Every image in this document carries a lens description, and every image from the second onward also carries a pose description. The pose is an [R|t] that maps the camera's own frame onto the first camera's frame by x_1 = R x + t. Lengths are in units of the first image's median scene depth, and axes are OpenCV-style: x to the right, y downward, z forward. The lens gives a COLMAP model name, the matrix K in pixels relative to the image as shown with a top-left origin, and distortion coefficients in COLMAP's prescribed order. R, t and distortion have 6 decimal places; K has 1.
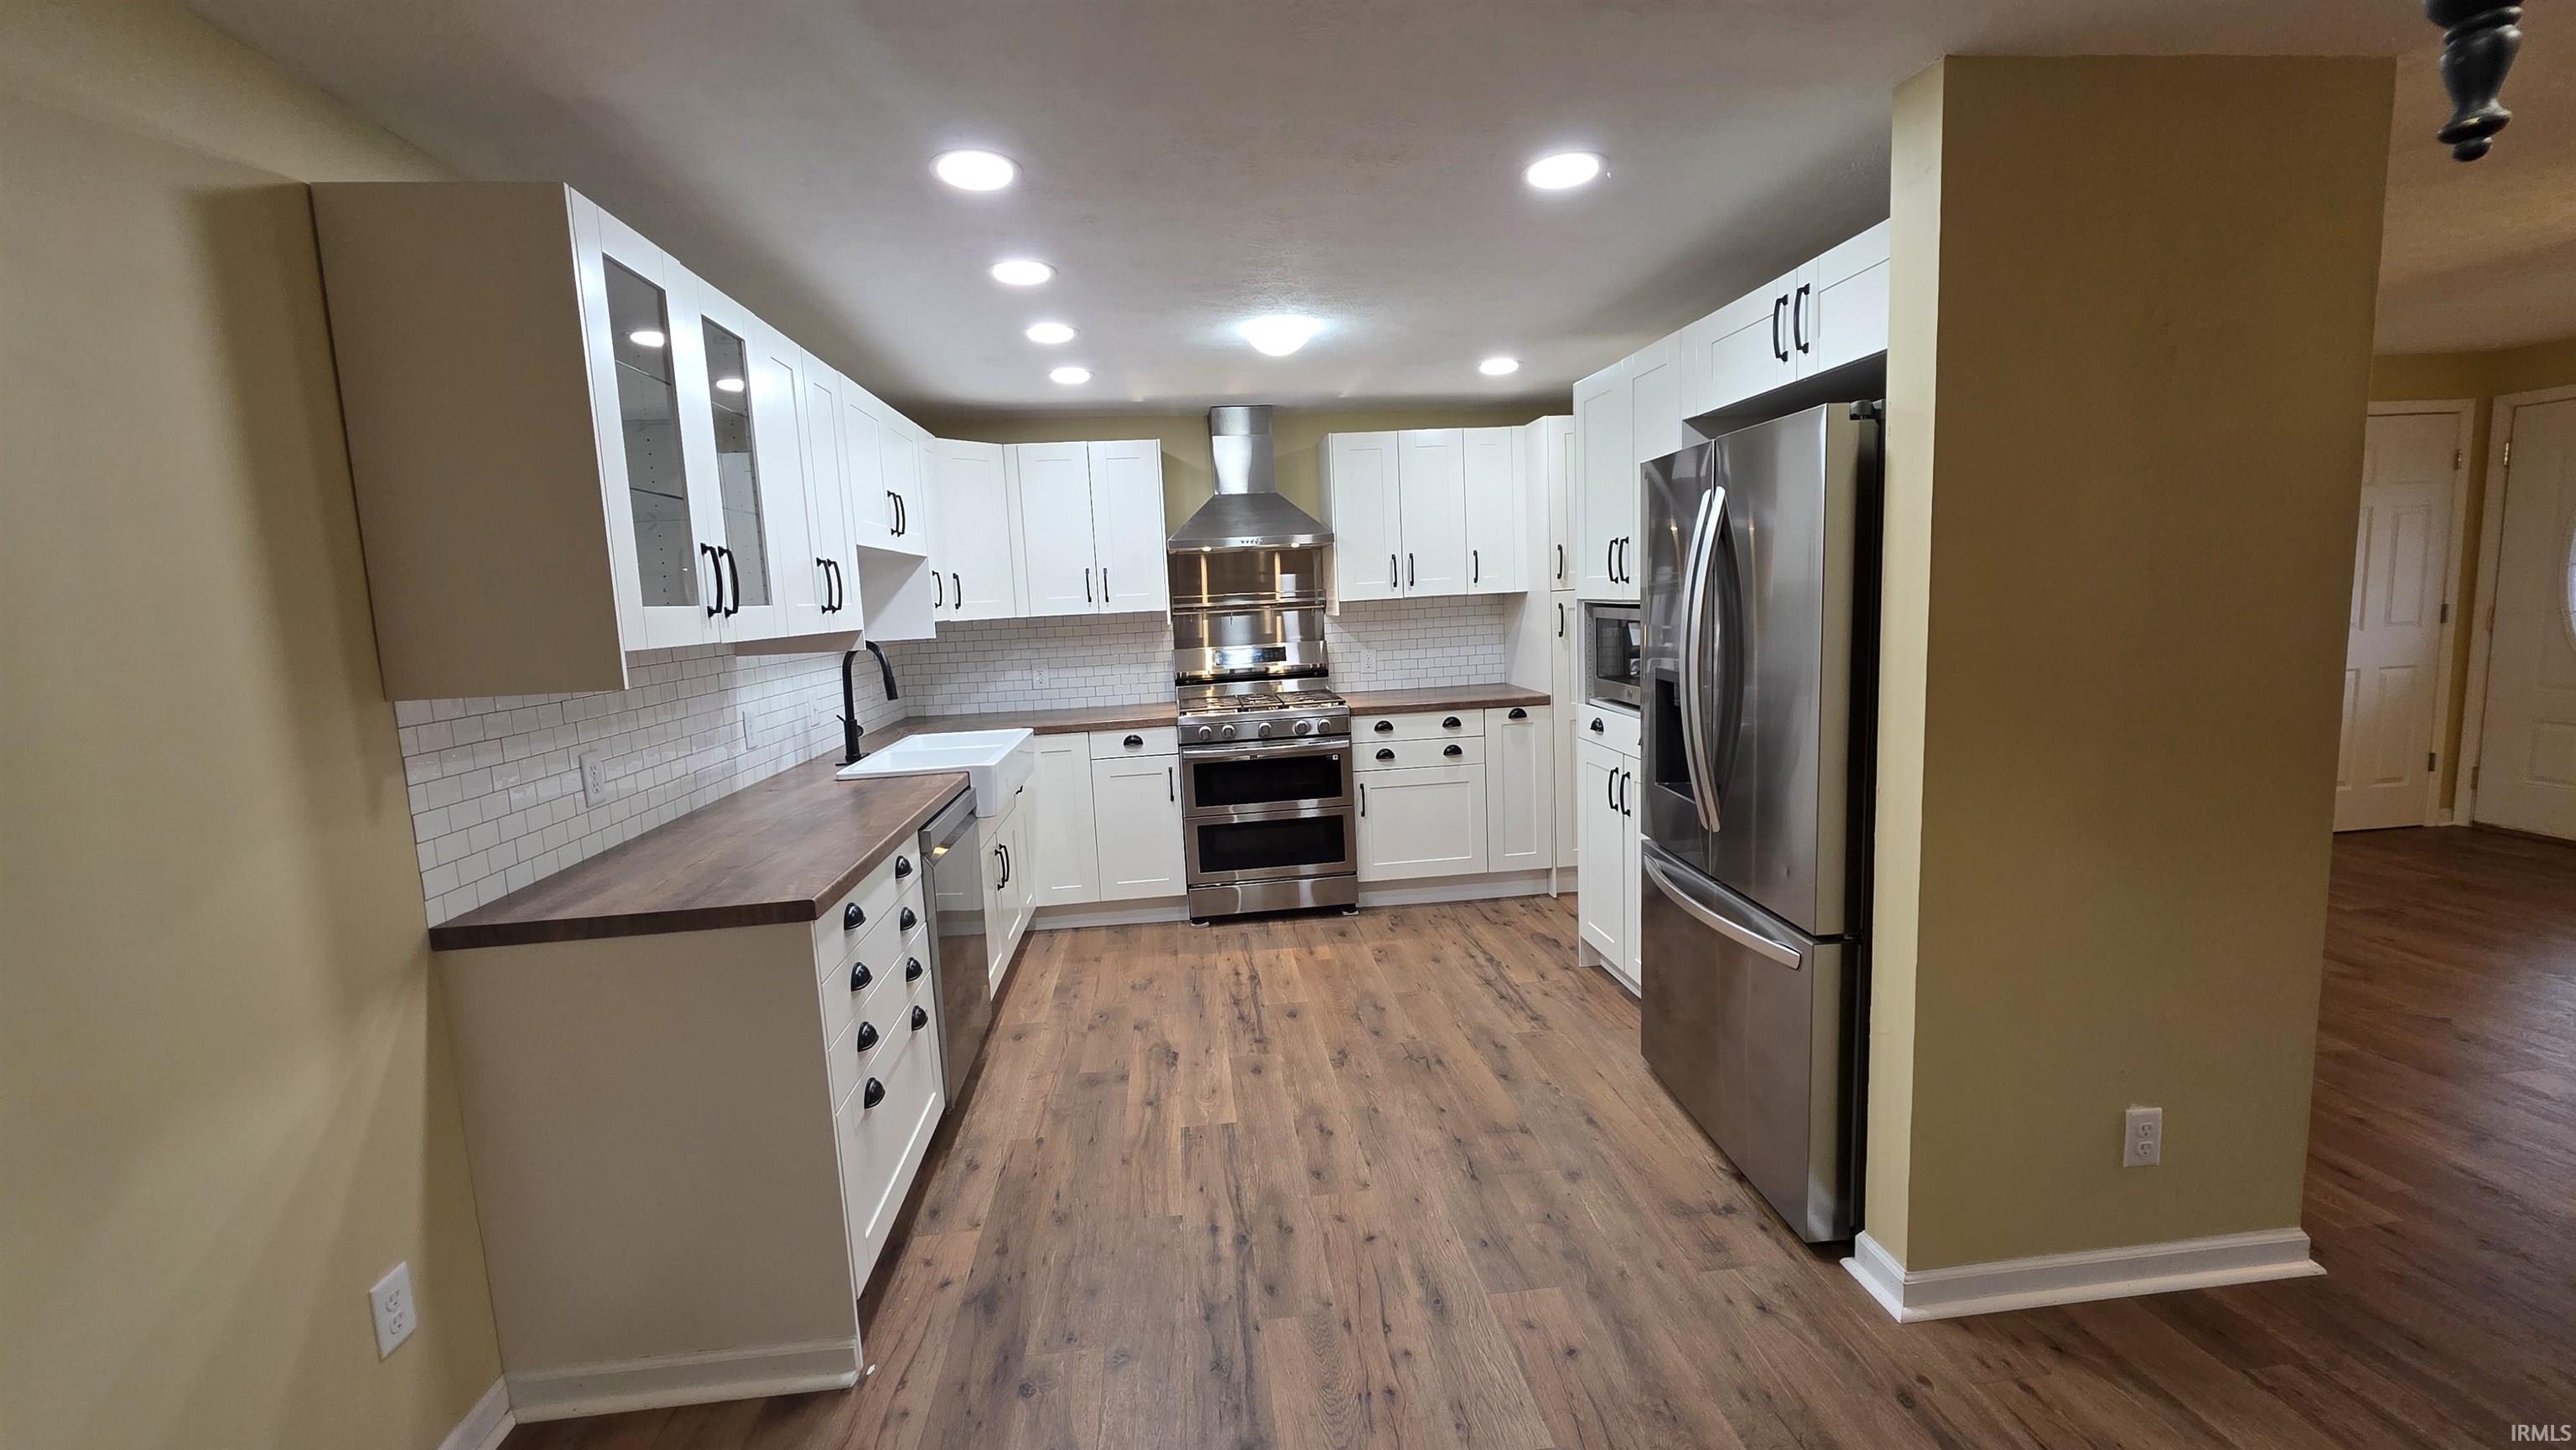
lens RADIAL K [[1023.9, 0, 1285.1], [0, 1023.9, 715.5], [0, 0, 1]] dist [0.006270, -0.002064]
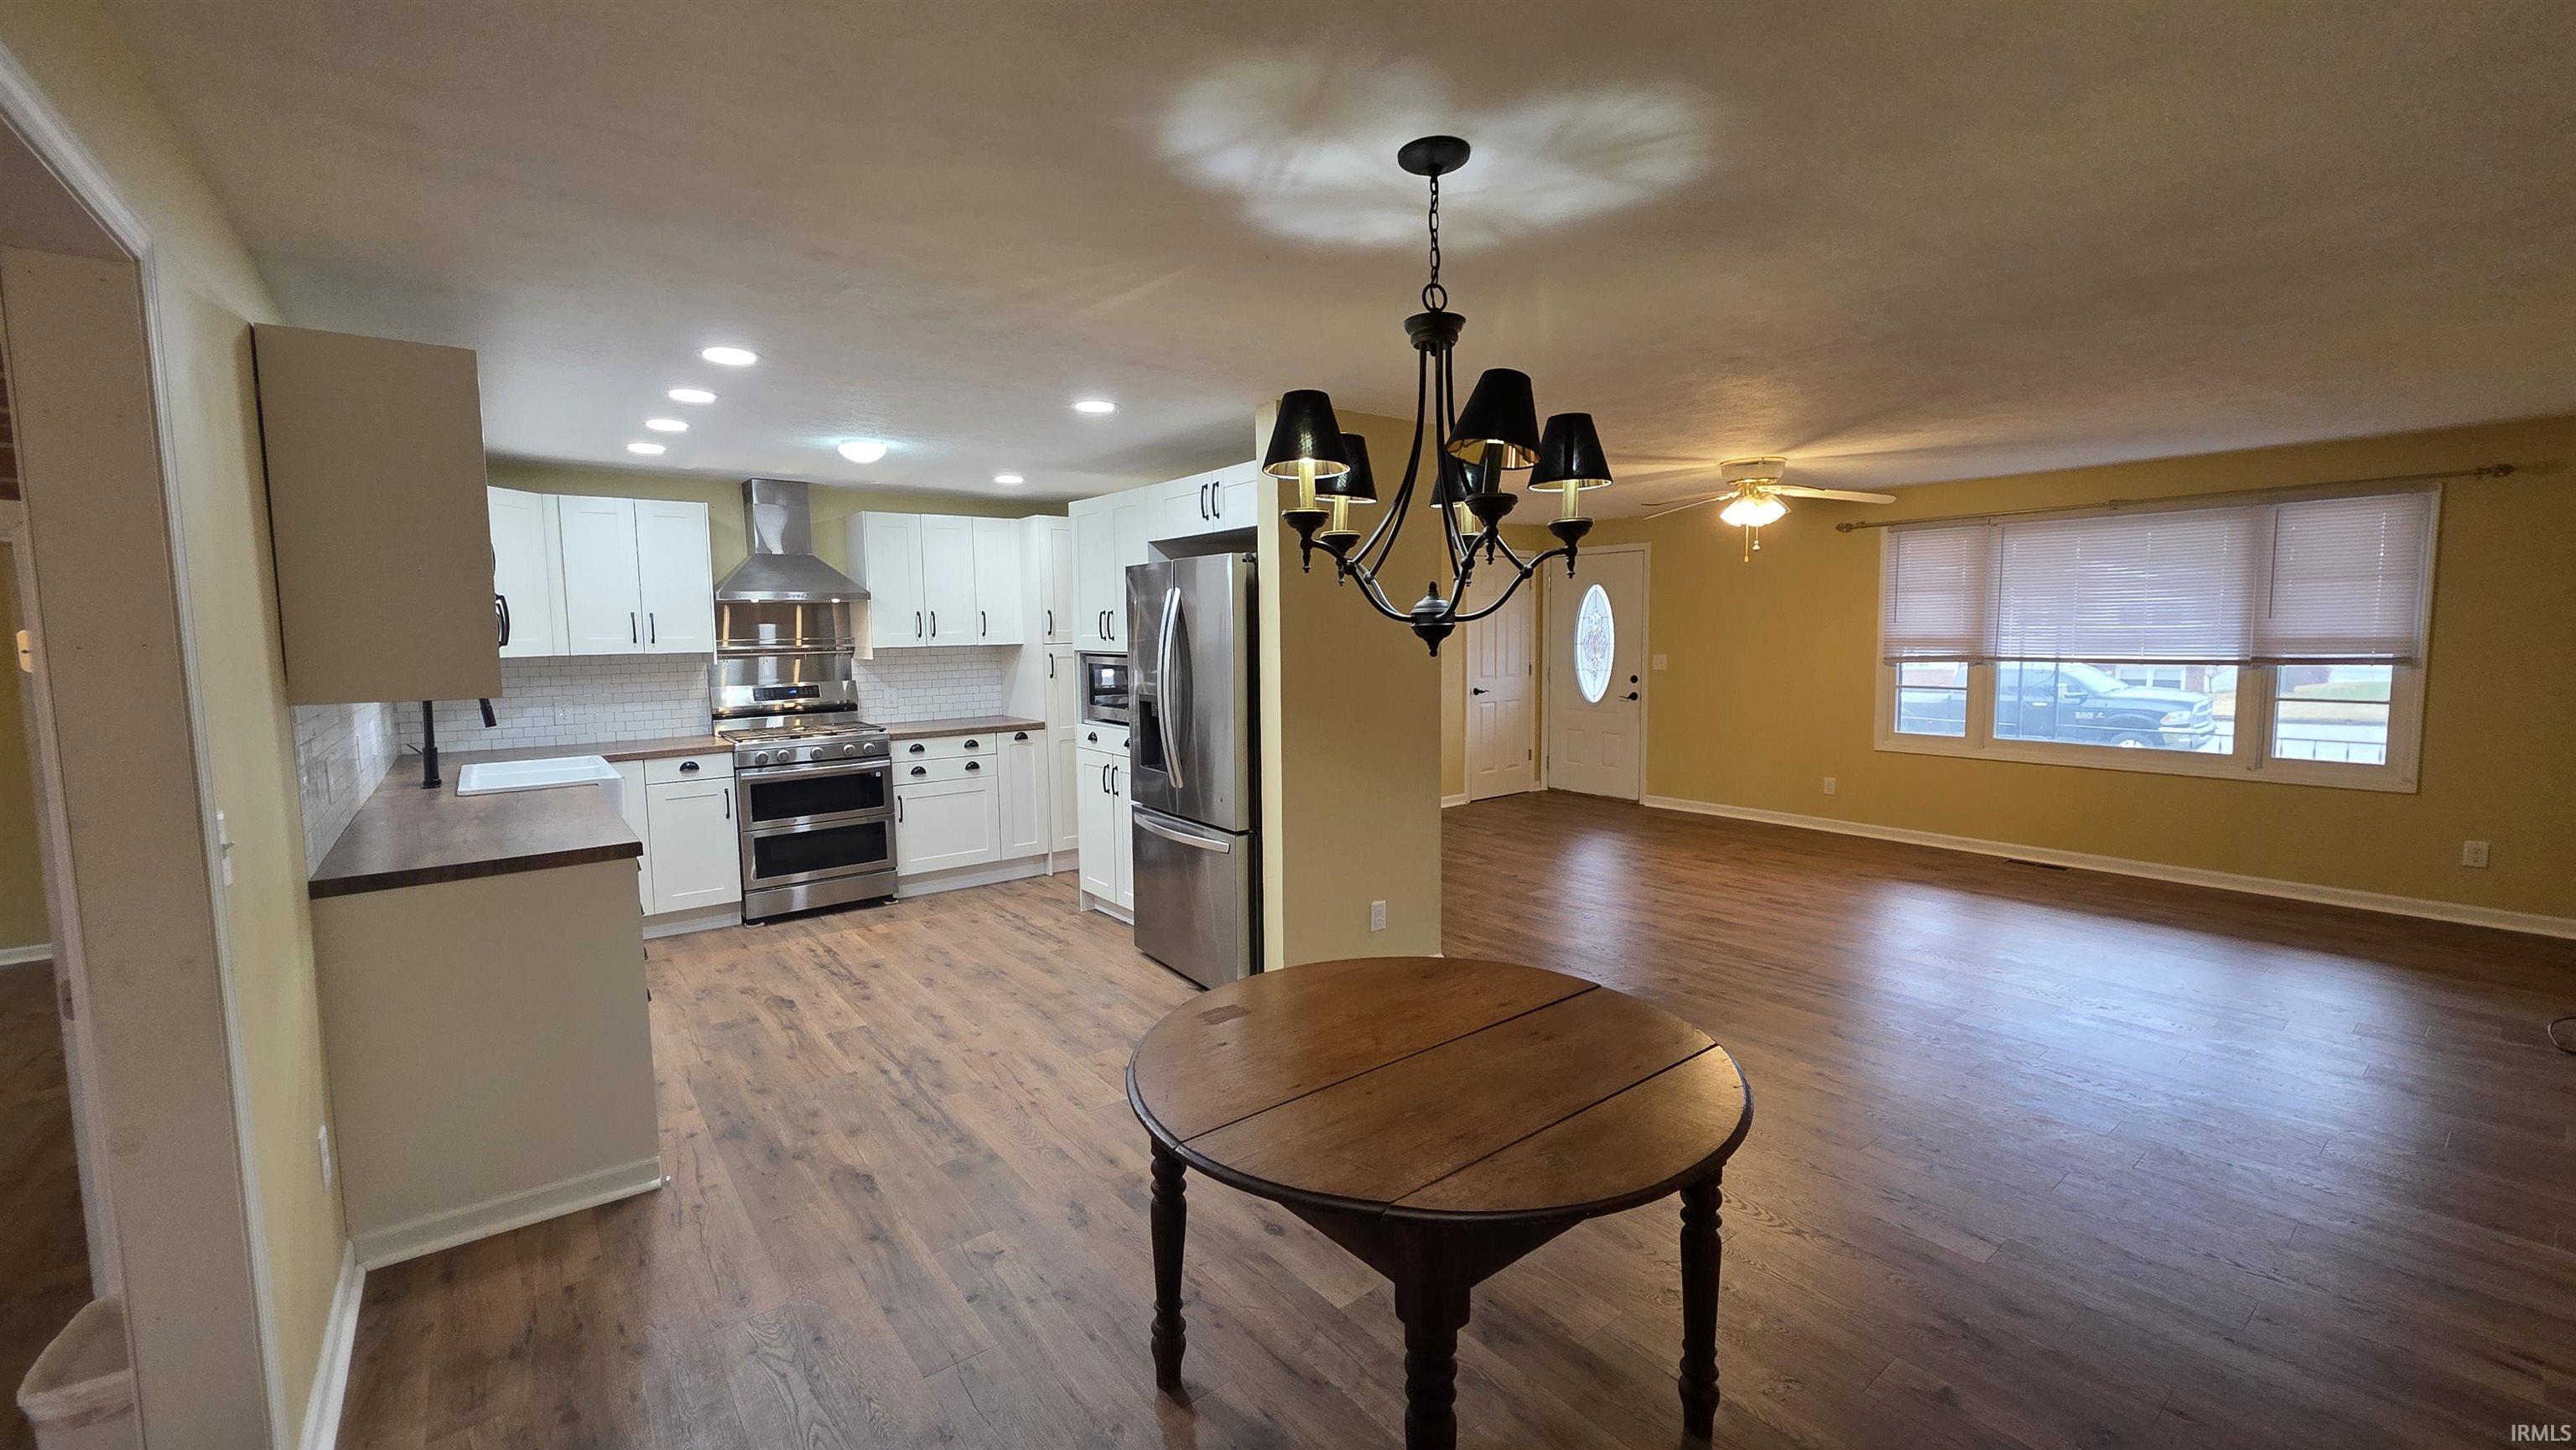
lens RADIAL K [[1023.9, 0, 1291.8], [0, 1023.9, 718.0], [0, 0, 1]] dist [0.006270, -0.002064]
pose [[0.845731, -0.012753, 0.533457, -0.224656], [0.038036, 0.998612, -0.036429, 0.044681], [-0.532252, 0.051099, 0.845043, -0.369905]]
